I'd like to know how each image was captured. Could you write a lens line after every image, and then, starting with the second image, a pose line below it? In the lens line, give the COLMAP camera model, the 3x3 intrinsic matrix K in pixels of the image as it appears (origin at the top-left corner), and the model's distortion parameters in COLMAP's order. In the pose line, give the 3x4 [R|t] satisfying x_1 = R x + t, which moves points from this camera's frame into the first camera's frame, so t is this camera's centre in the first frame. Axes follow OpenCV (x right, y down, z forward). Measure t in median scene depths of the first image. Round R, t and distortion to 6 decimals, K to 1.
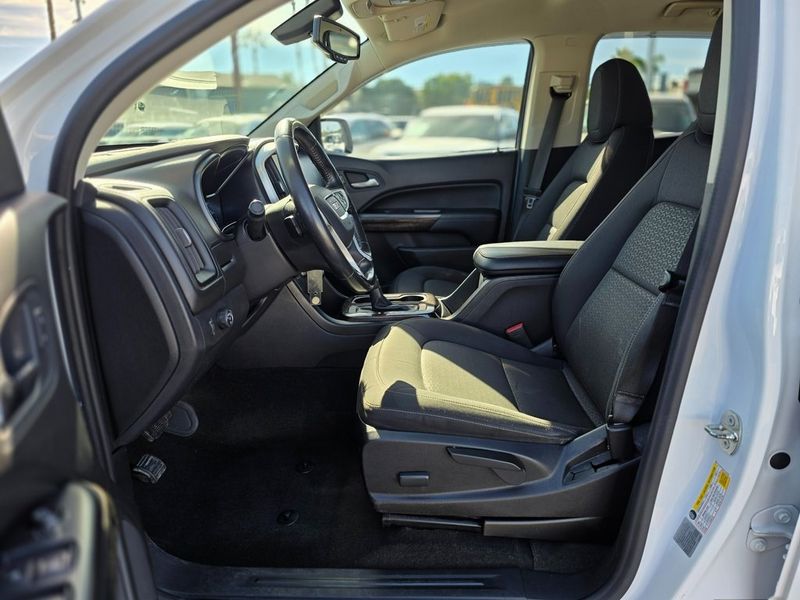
lens RADIAL K [[536.1, 0, 400.0], [0, 536.1, 300.0], [0, 0, 1]] dist [0.004690, -0.000438]
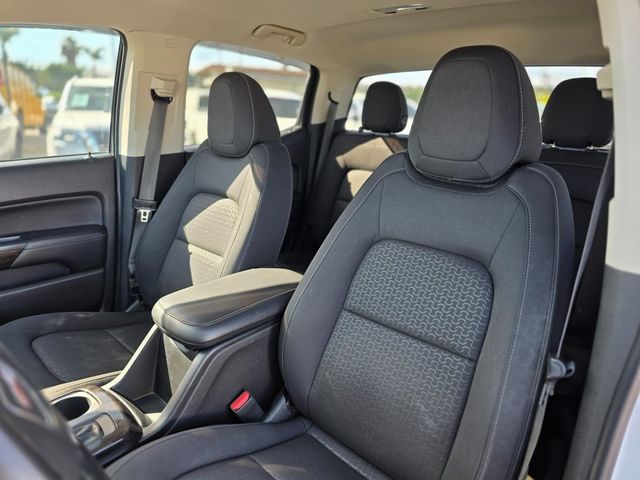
lens RADIAL K [[428.9, 0, 320.0], [0, 428.9, 240.0], [0, 0, 1]] dist [0.004690, -0.000438]
pose [[0.653525, -0.157789, 0.740275, -0.105543], [0.163022, 0.984418, 0.065910, -0.148131], [-0.739141, 0.077607, 0.669065, 0.327046]]
